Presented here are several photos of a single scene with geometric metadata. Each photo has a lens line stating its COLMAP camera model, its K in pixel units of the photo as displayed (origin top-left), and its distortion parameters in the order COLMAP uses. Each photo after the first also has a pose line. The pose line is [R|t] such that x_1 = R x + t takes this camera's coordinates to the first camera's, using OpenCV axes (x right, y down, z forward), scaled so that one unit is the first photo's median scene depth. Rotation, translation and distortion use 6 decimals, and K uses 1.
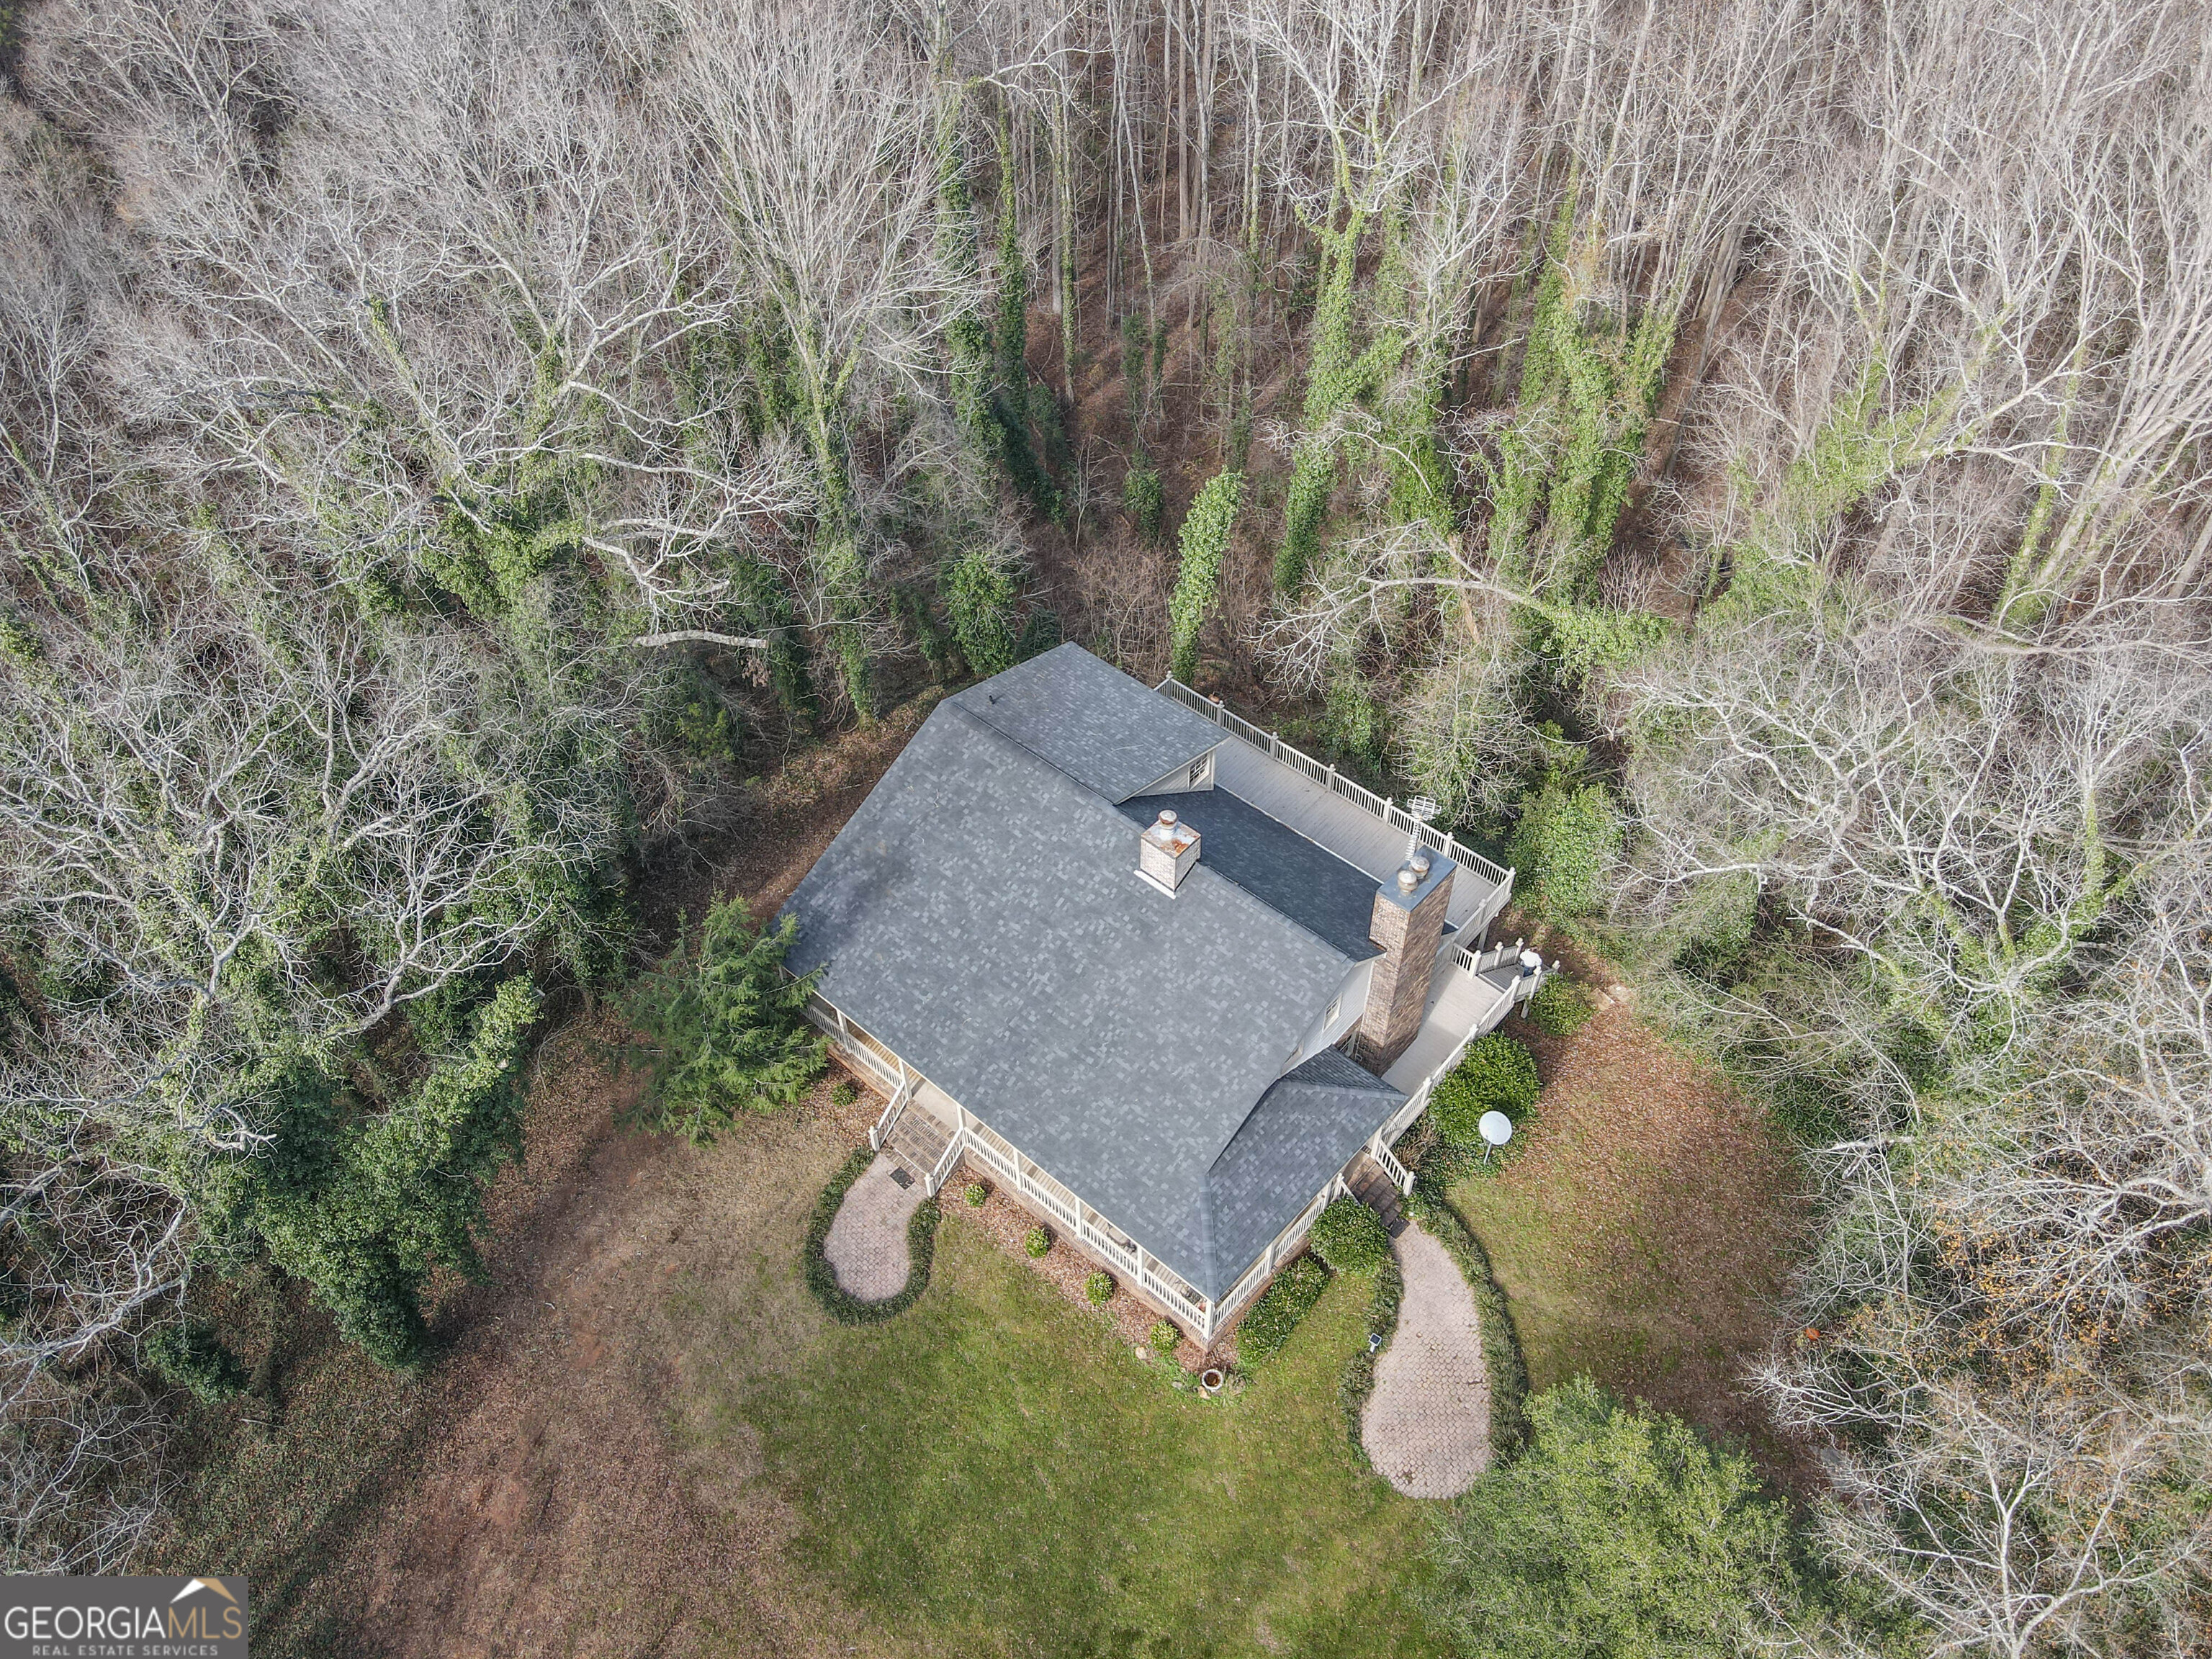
lens RADIAL K [[1625.5, 0, 1106.0], [0, 1625.5, 829.5], [0, 0, 1]] dist [0.001515, -0.002585]
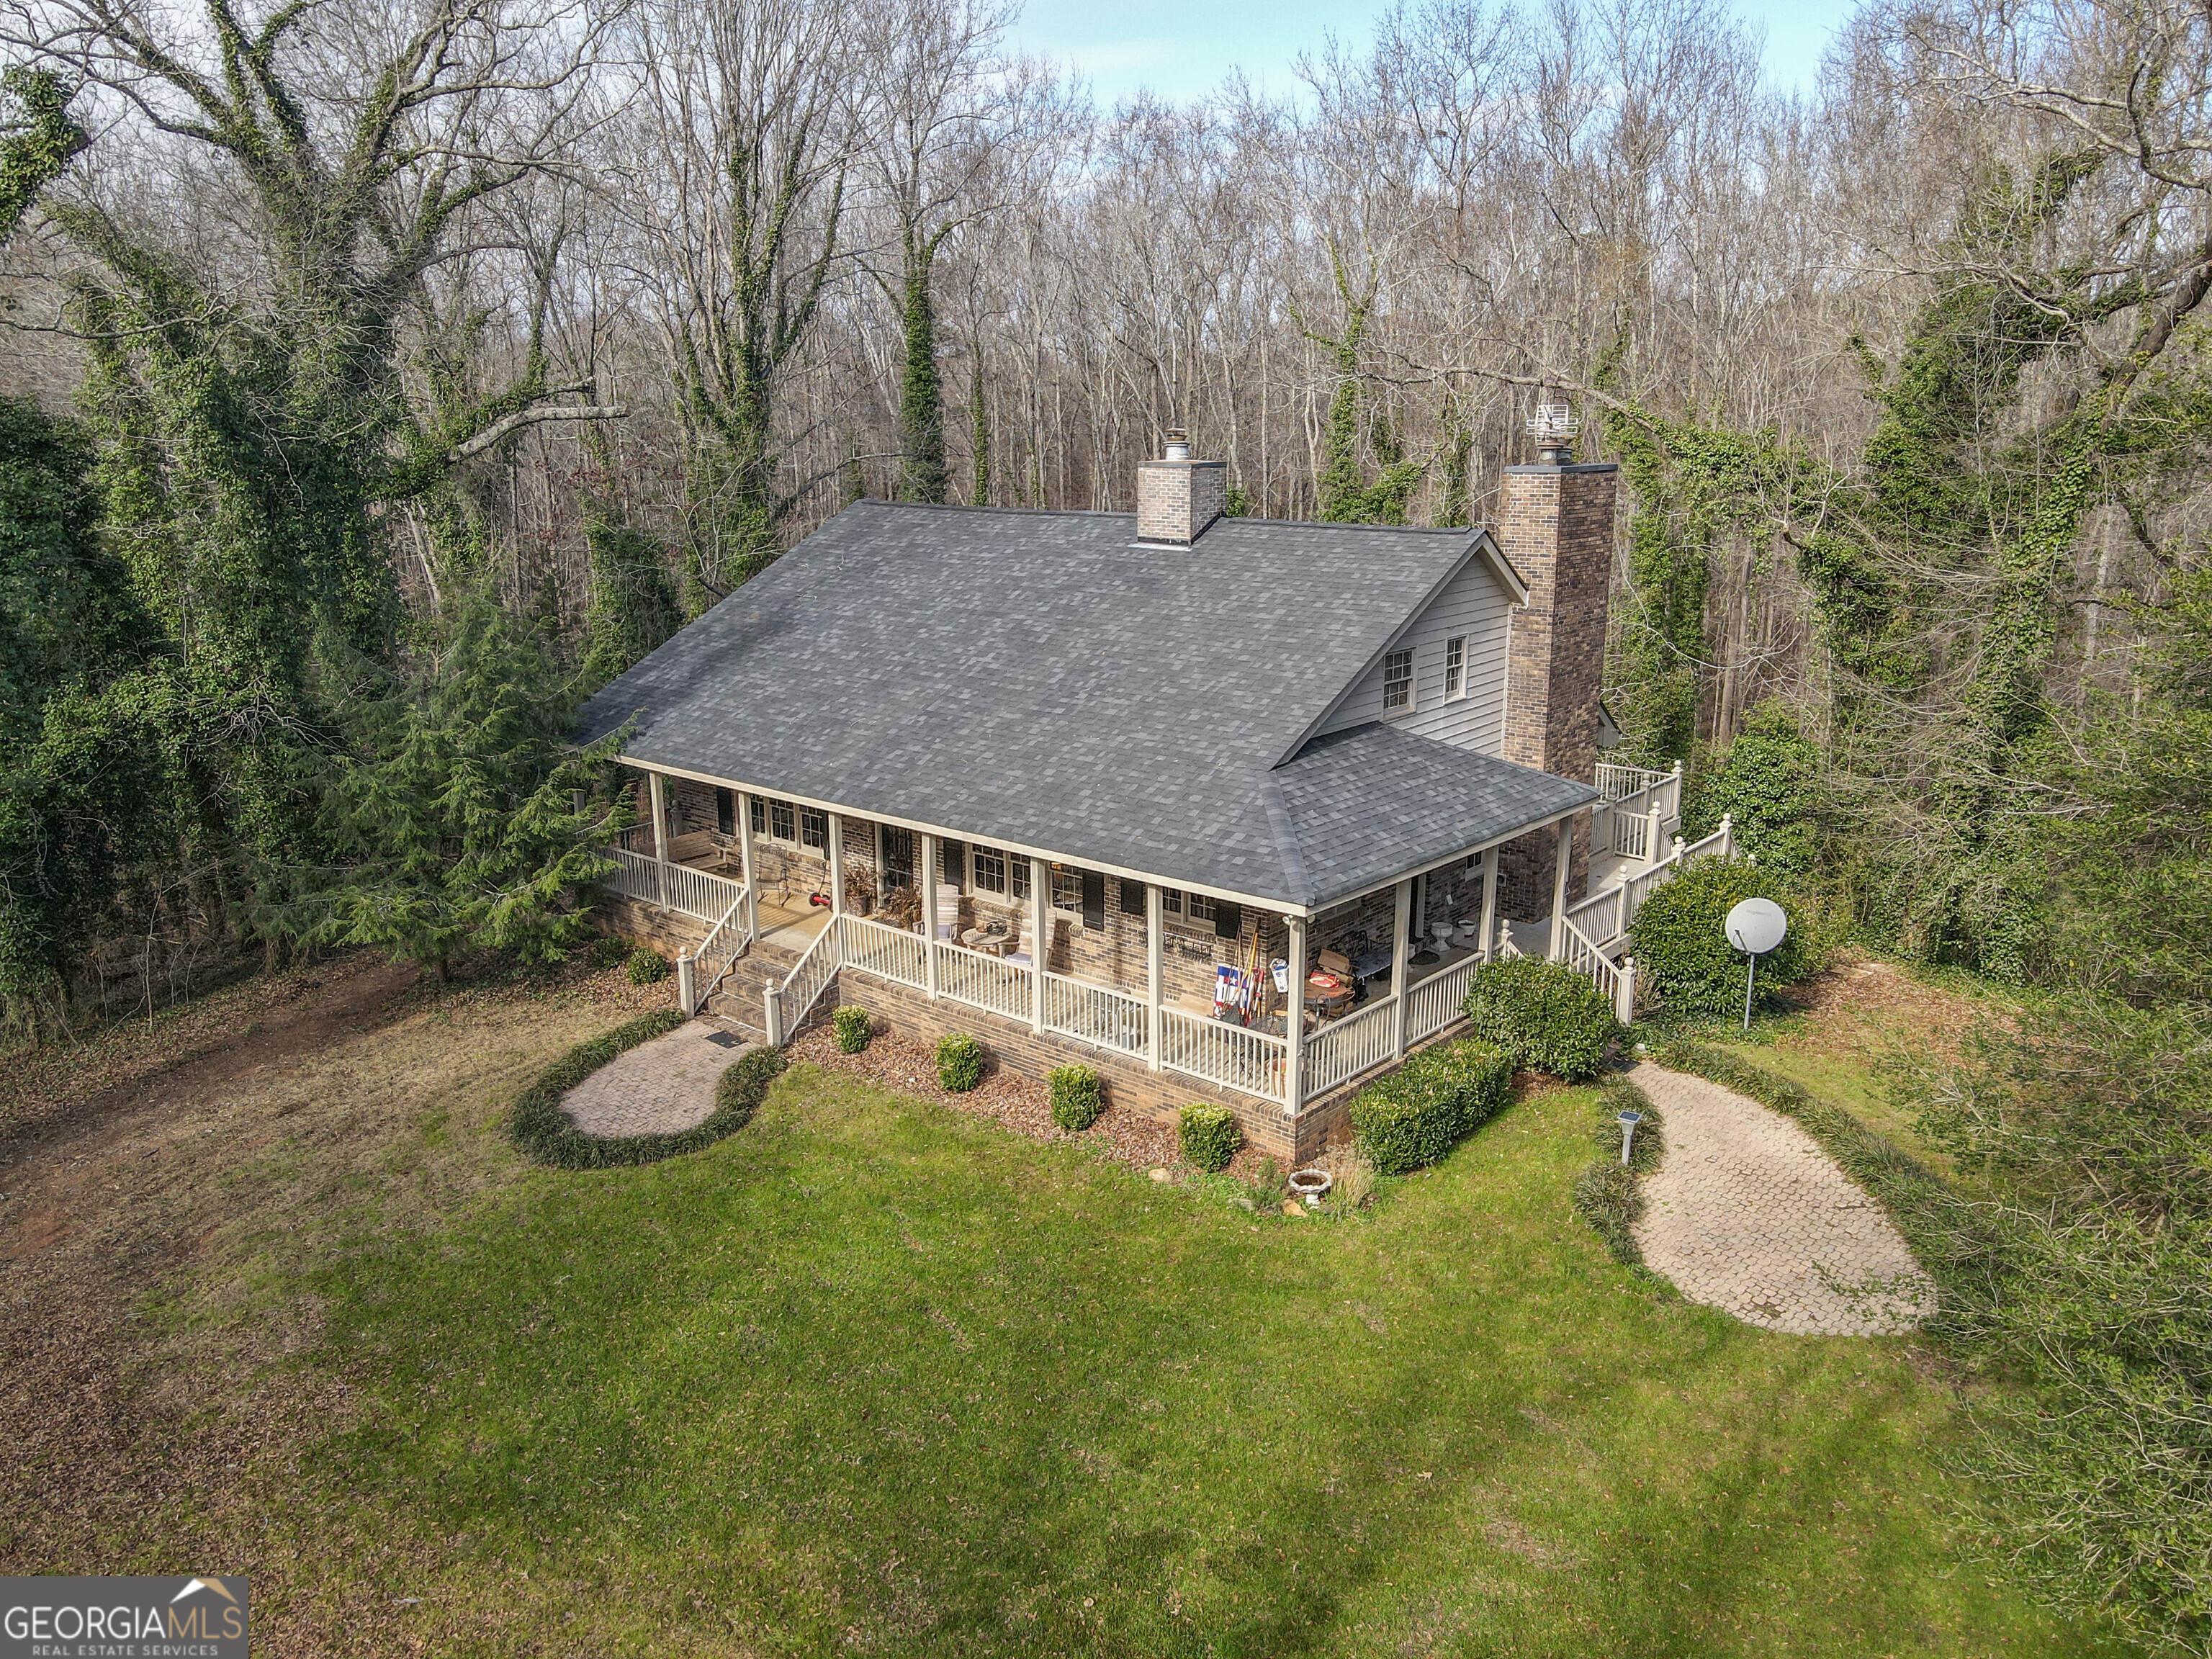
lens RADIAL K [[1625.5, 0, 1106.0], [0, 1625.5, 829.5], [0, 0, 1]] dist [0.001515, -0.002585]
pose [[0.999892, -0.002629, 0.014491, -0.001501], [0.010081, 0.839500, -0.543266, 0.492699], [-0.010737, 0.543353, 0.839435, 0.519014]]
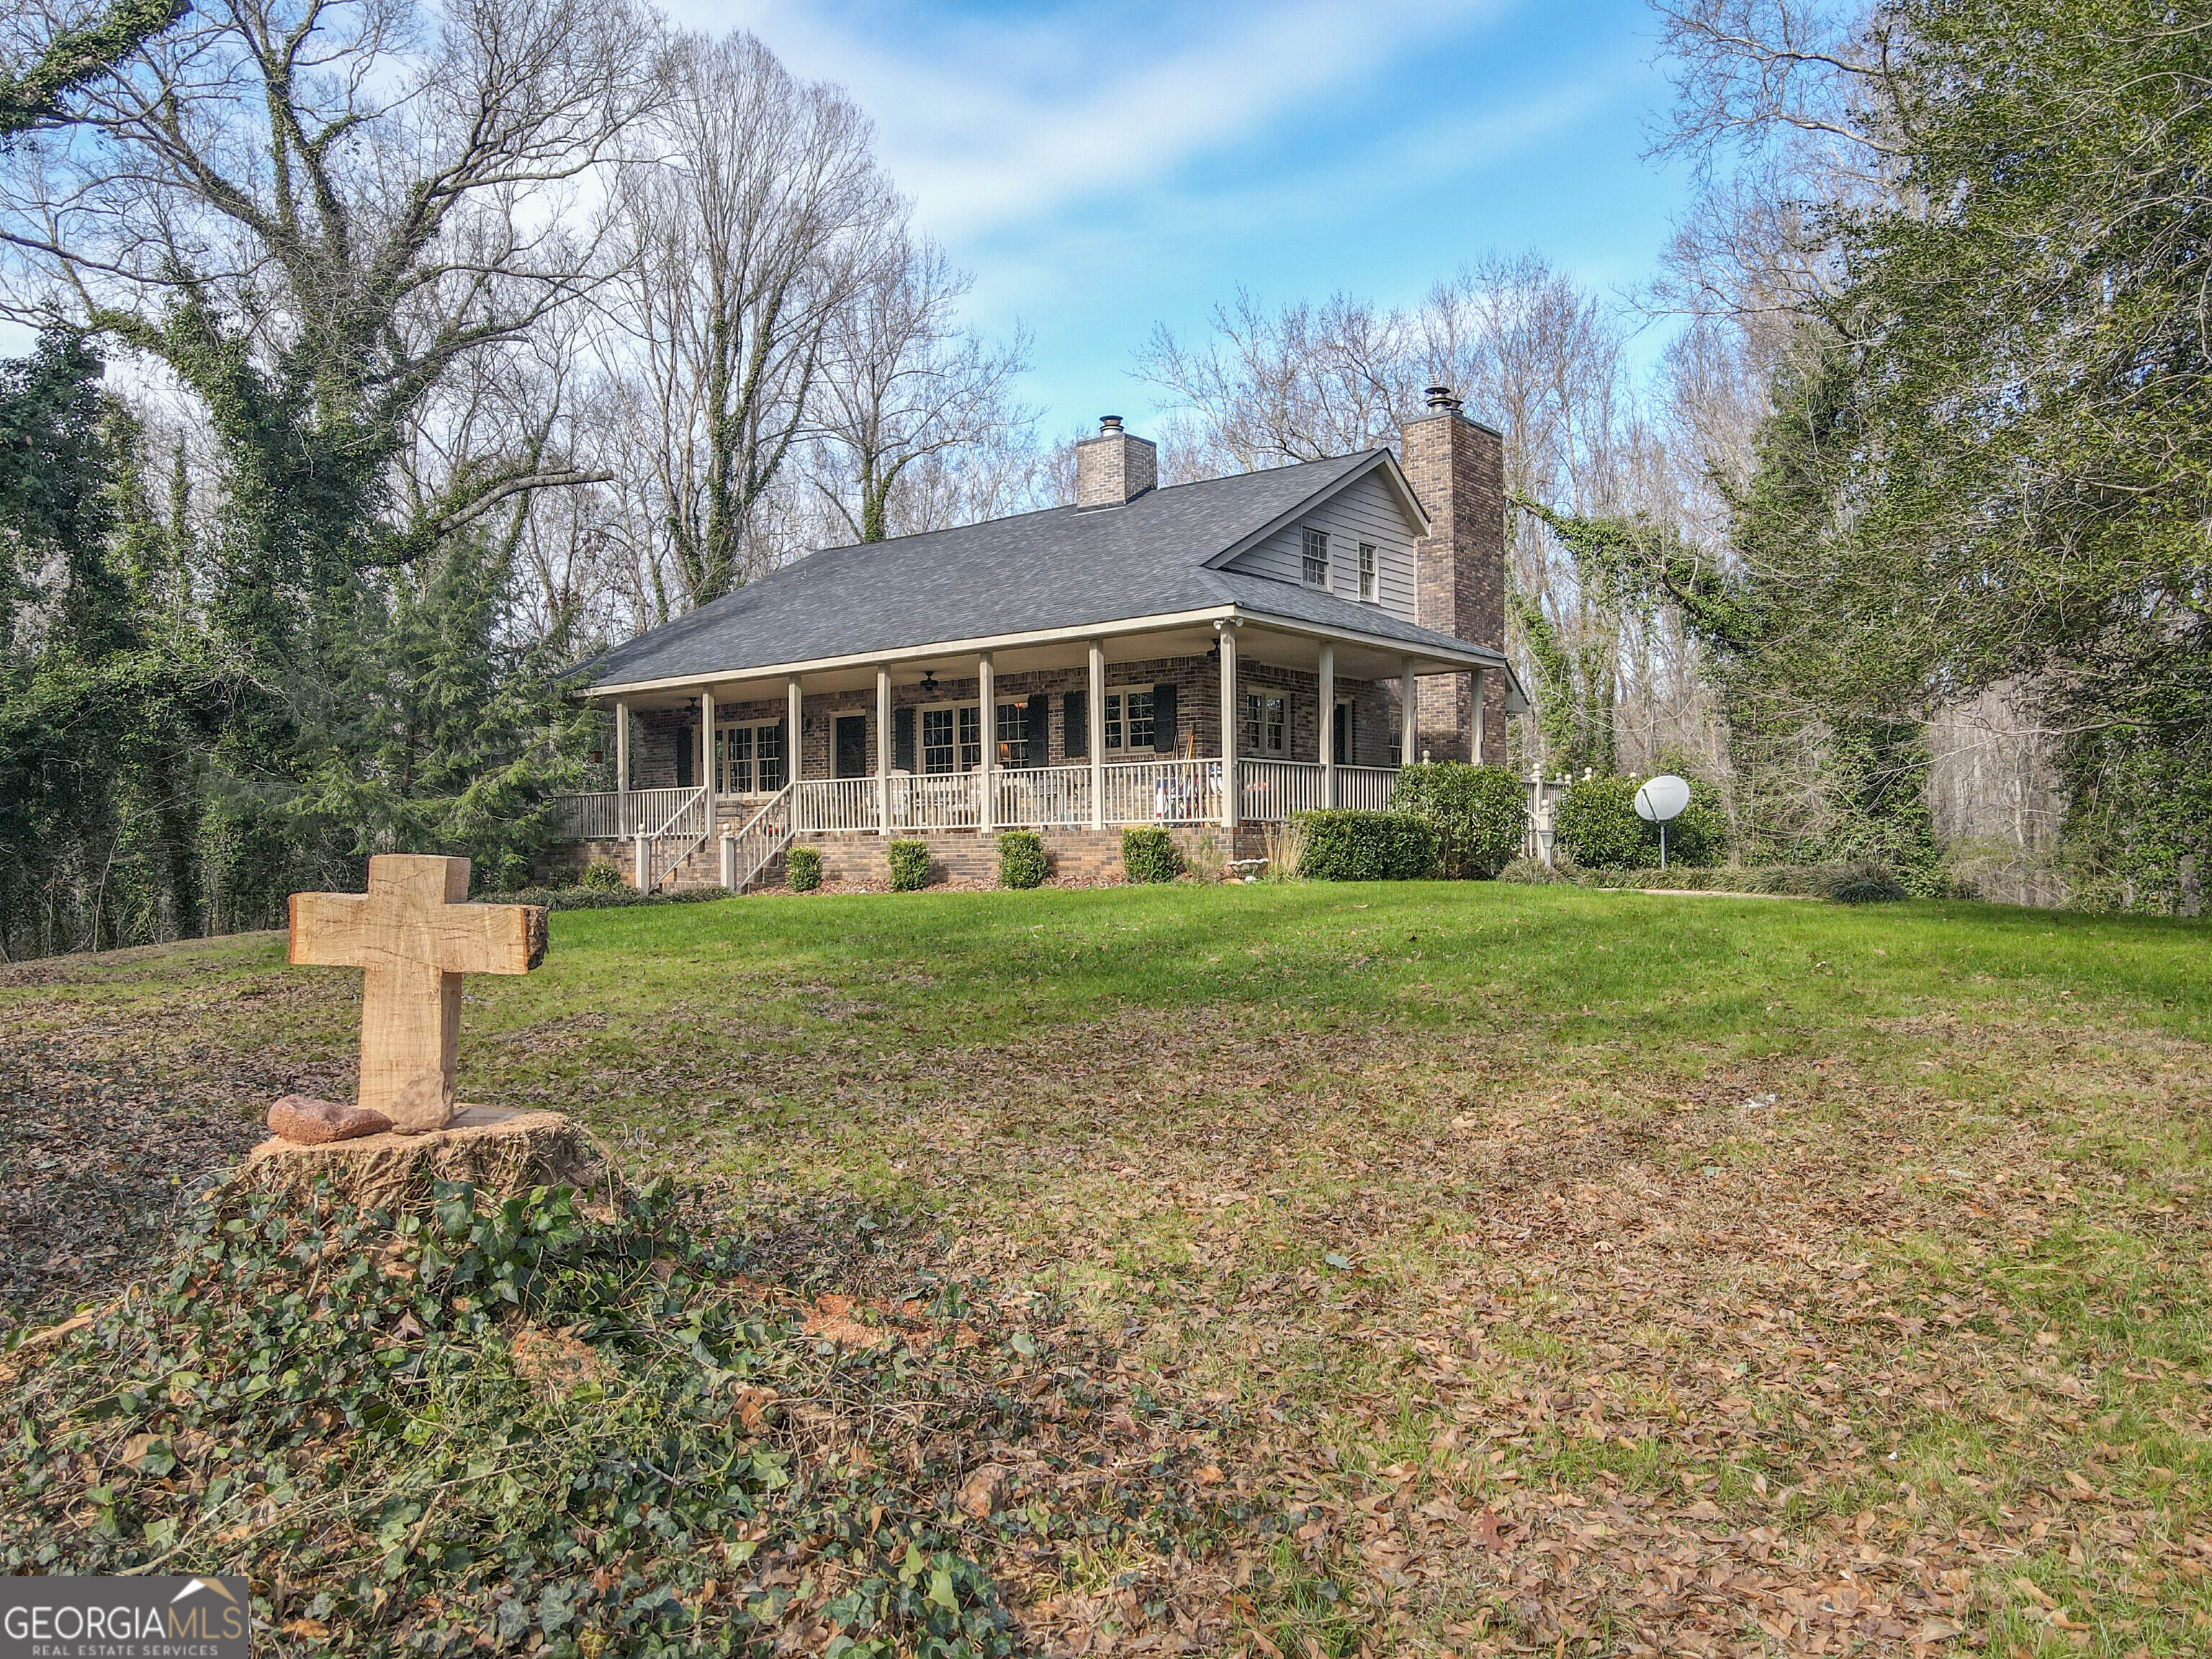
lens RADIAL K [[1625.5, 0, 1106.0], [0, 1625.5, 829.5], [0, 0, 1]] dist [0.001515, -0.002585]
pose [[0.998680, -0.002354, 0.051318, -0.003951], [0.039884, 0.665148, -0.745645, 0.685855], [-0.032379, 0.746707, 0.664364, 0.639531]]
